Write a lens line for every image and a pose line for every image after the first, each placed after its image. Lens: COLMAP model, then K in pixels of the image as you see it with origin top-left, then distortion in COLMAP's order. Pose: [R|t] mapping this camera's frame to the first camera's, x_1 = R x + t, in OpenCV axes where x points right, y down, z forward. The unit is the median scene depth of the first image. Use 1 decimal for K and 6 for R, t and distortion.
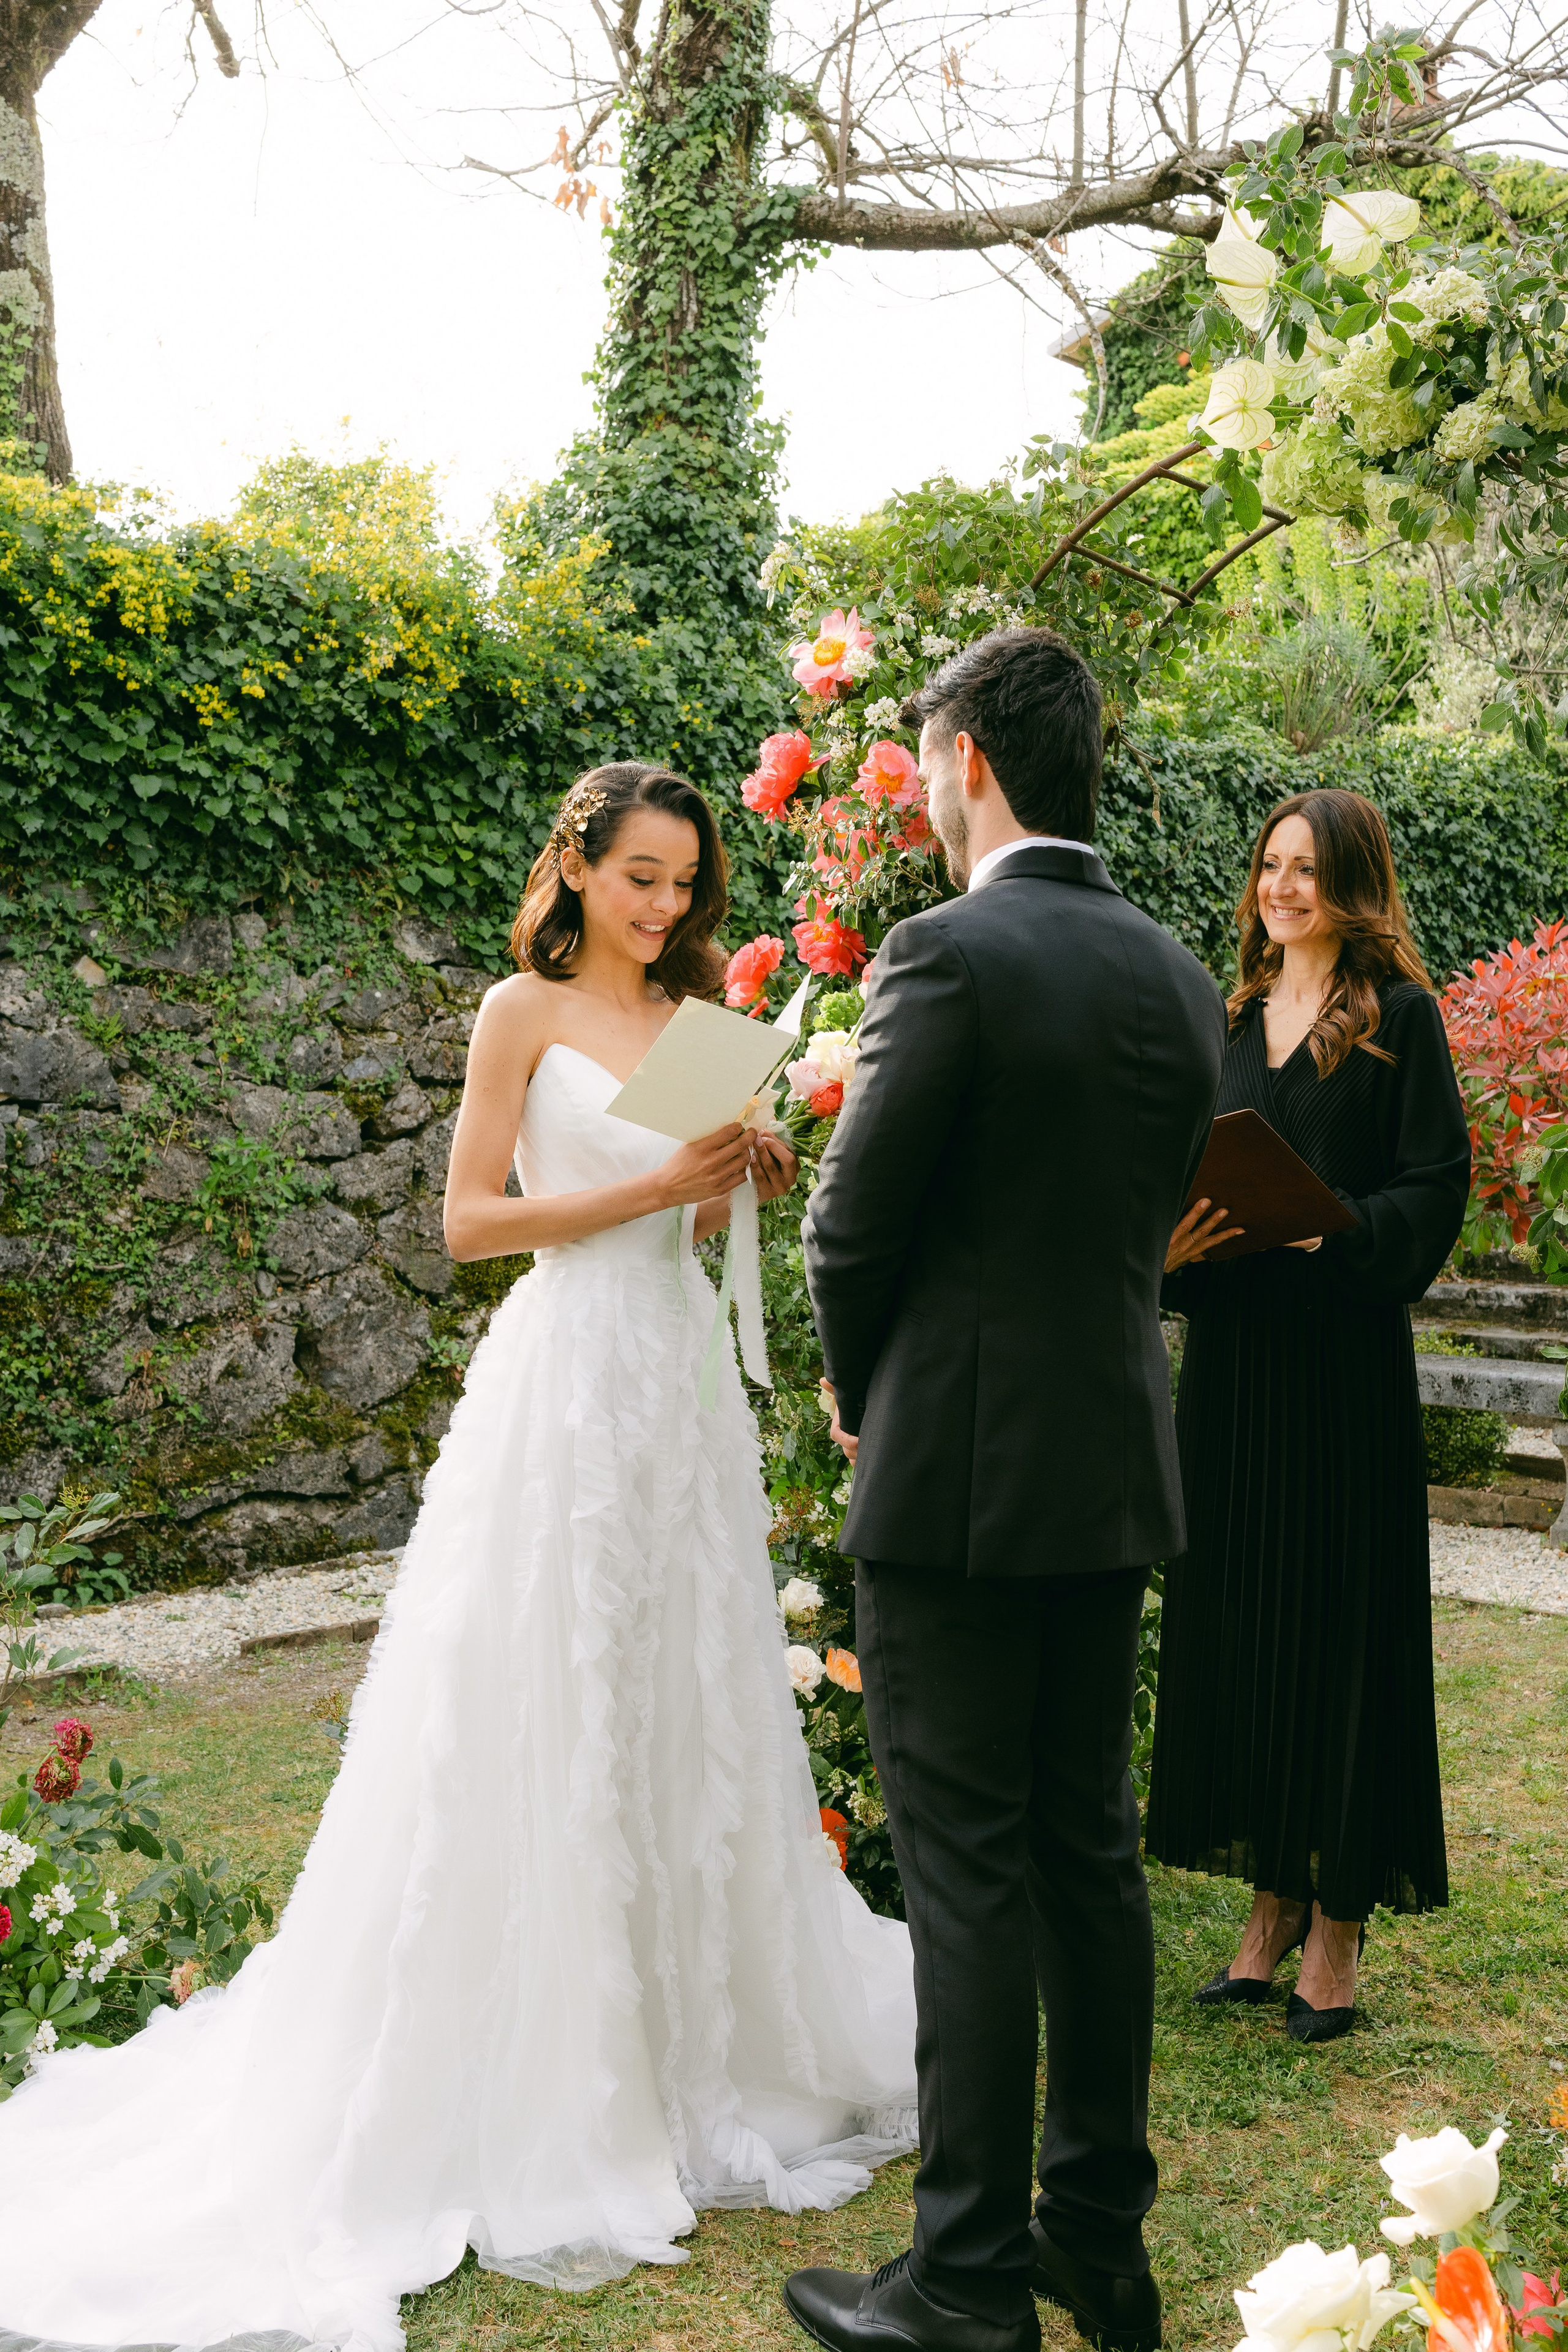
lens RADIAL K [[2422.5, 0, 813.8], [0, 2422.5, 1113.8], [0, 0, 1]] dist [0.024890, -0.032854]
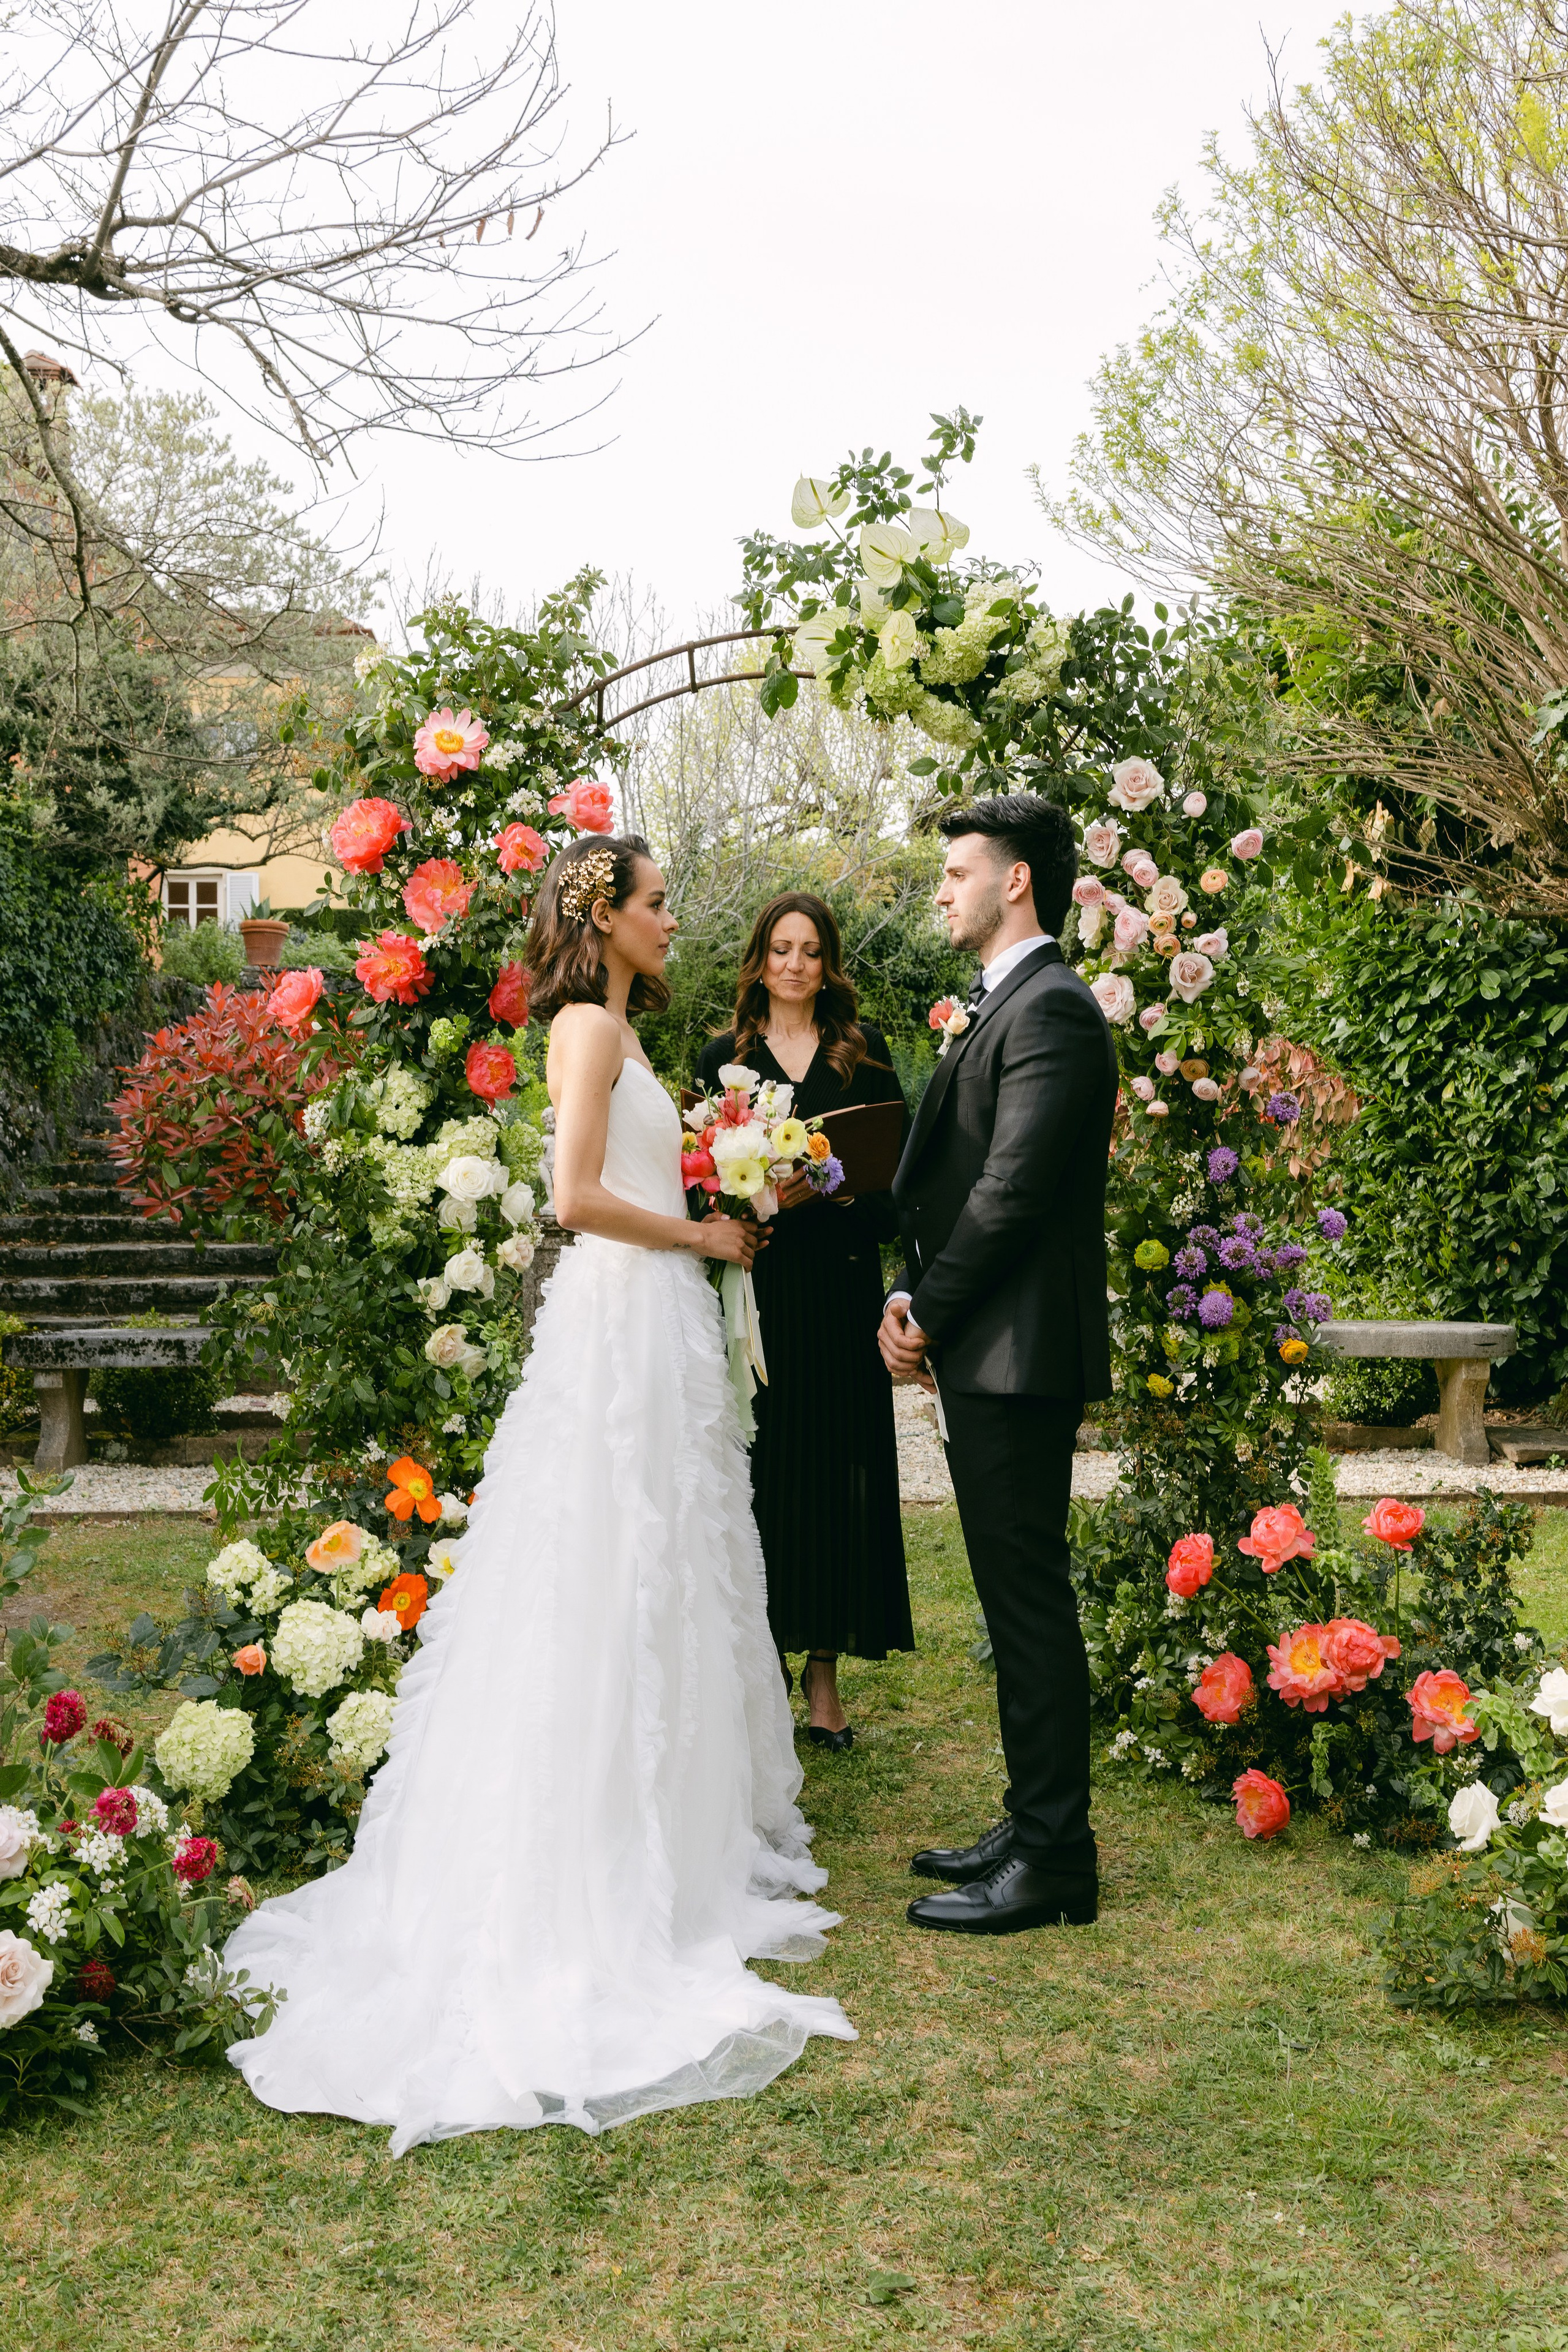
lens RADIAL K [[2228.8, 0, 784.0], [0, 2228.8, 1176.0], [0, 0, 1]] dist [0.011815, -0.016074]
pose [[0.666356, -0.012730, 0.745525, -0.319573], [-0.000728, 0.999843, 0.017723, 0.004251], [-0.745634, -0.012352, 0.666242, 0.050030]]
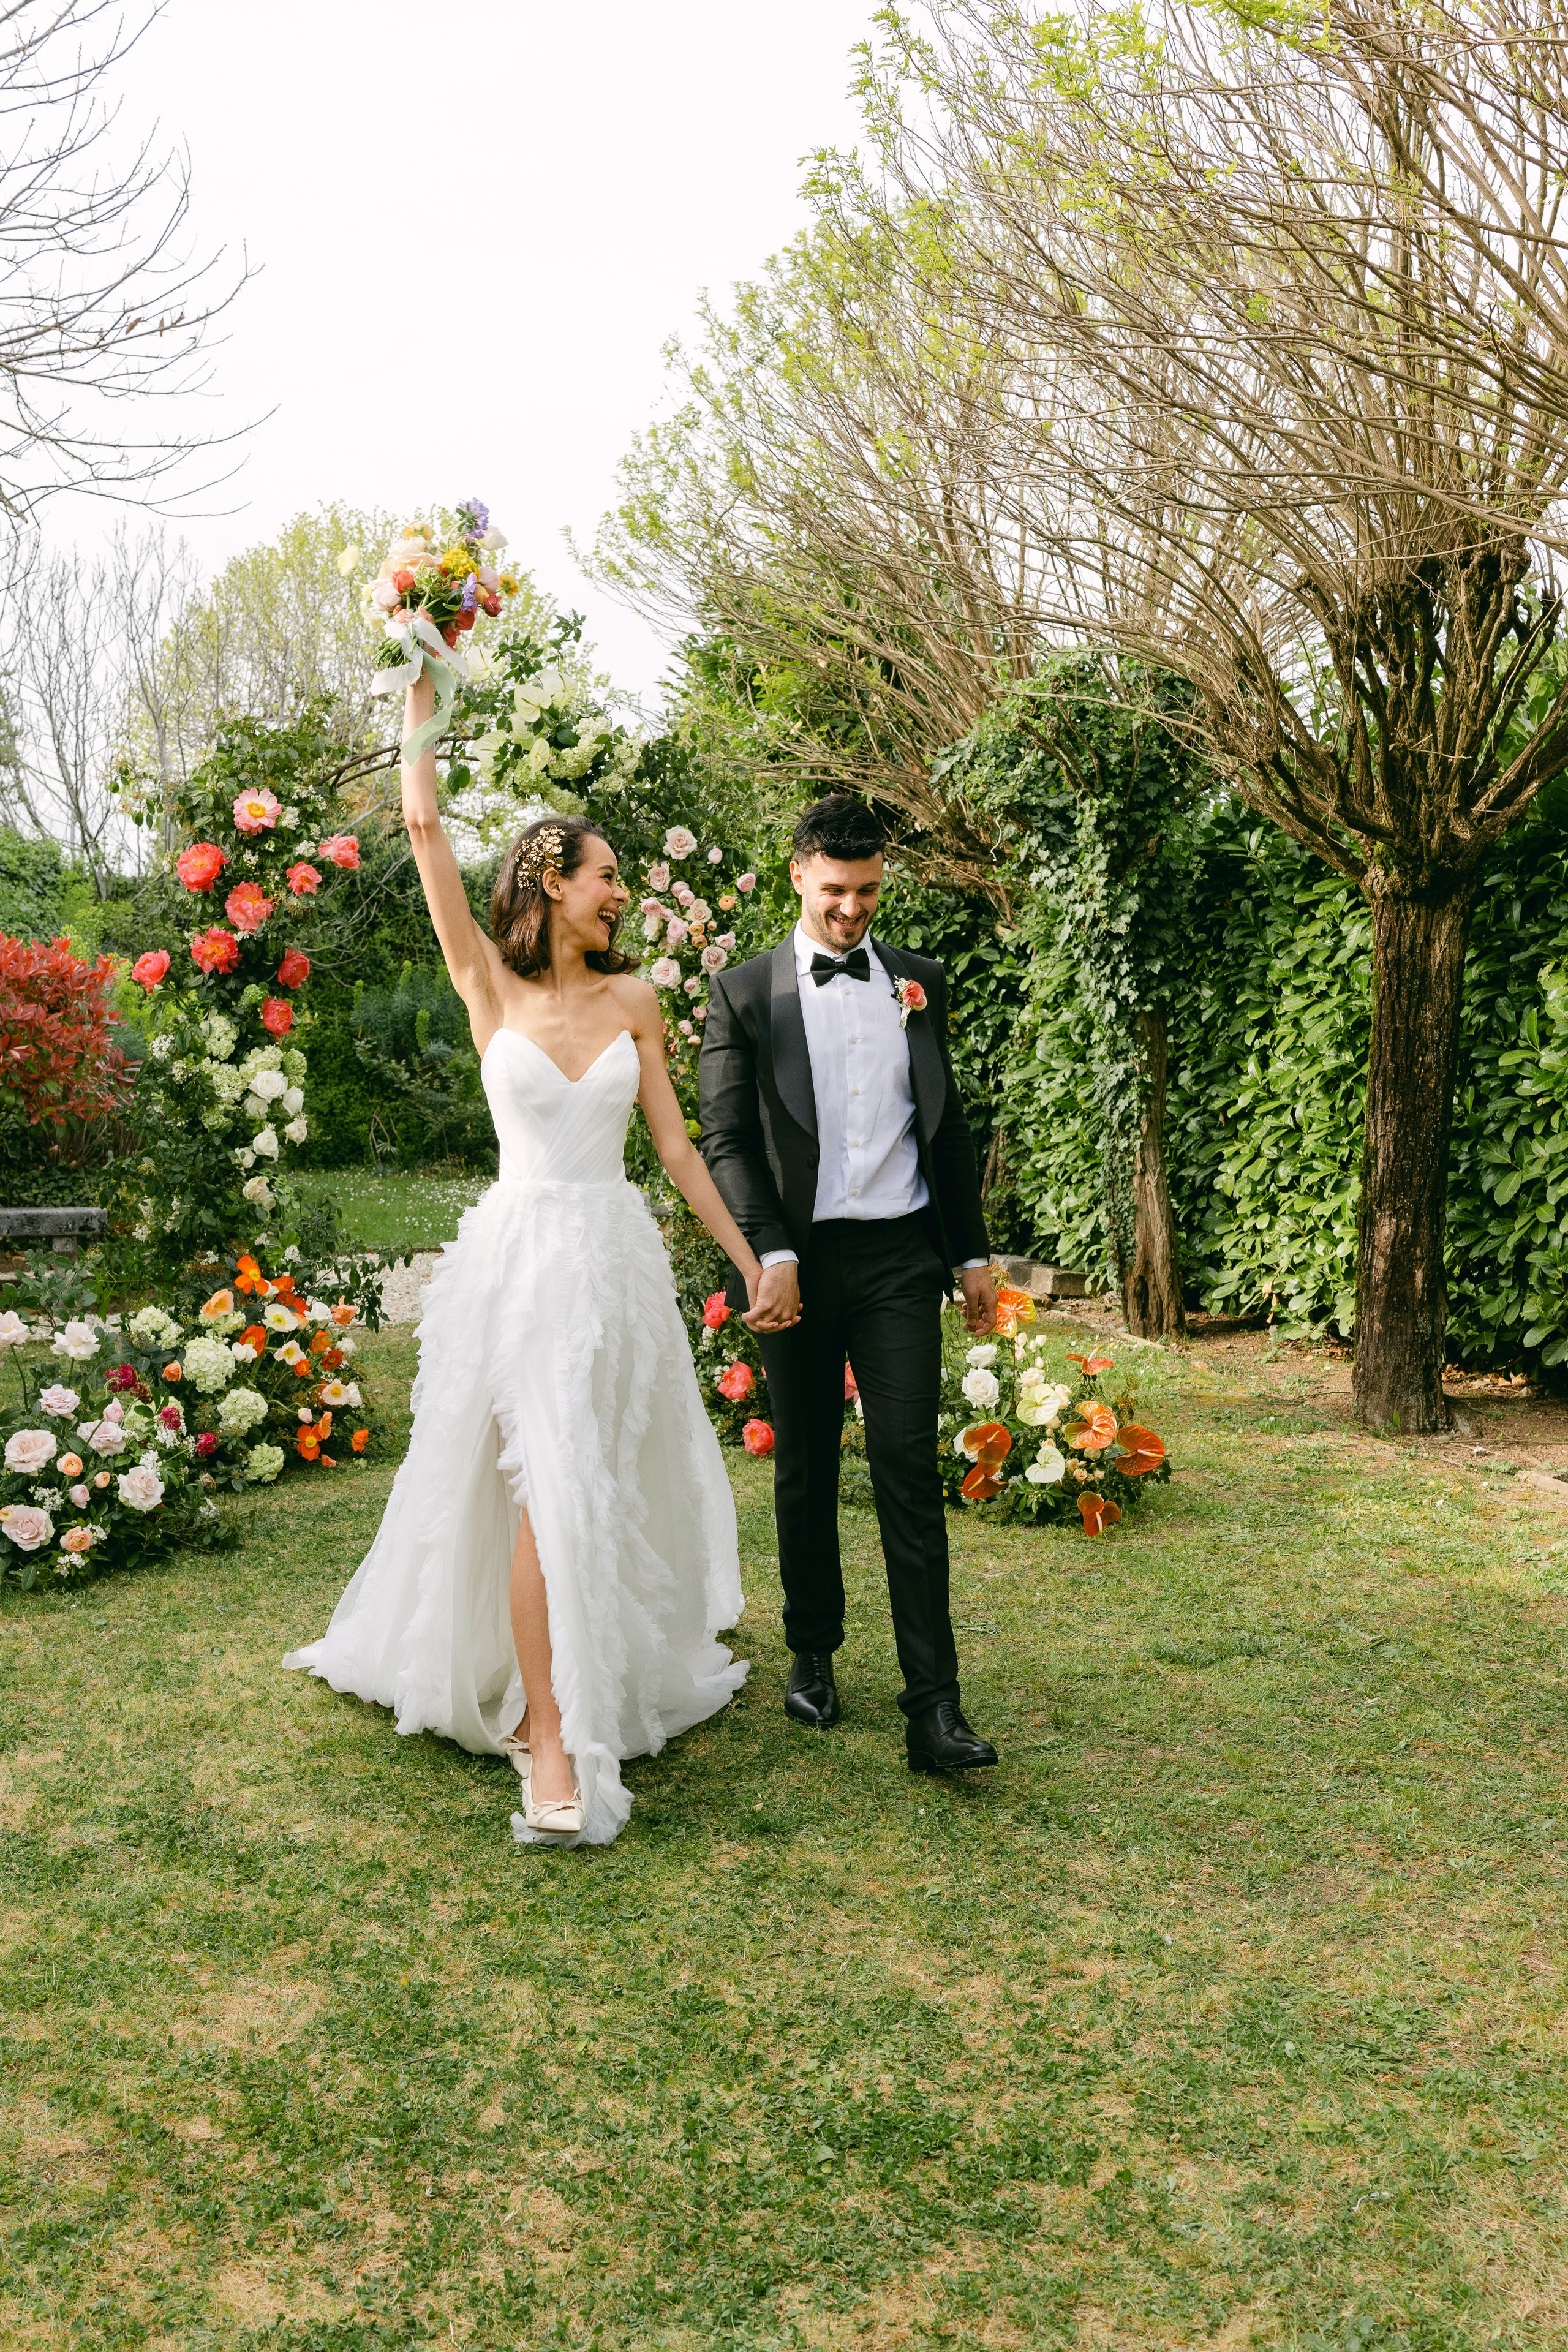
lens RADIAL K [[2325.1, 0, 792.0], [0, 2325.1, 1169.3], [0, 0, 1]] dist [0.008512, -0.014242]
pose [[0.474280, -0.047308, 0.879102, -0.639572], [0.001053, 0.998585, 0.053170, -0.000018], [-0.880373, -0.024292, 0.473659, -0.123710]]
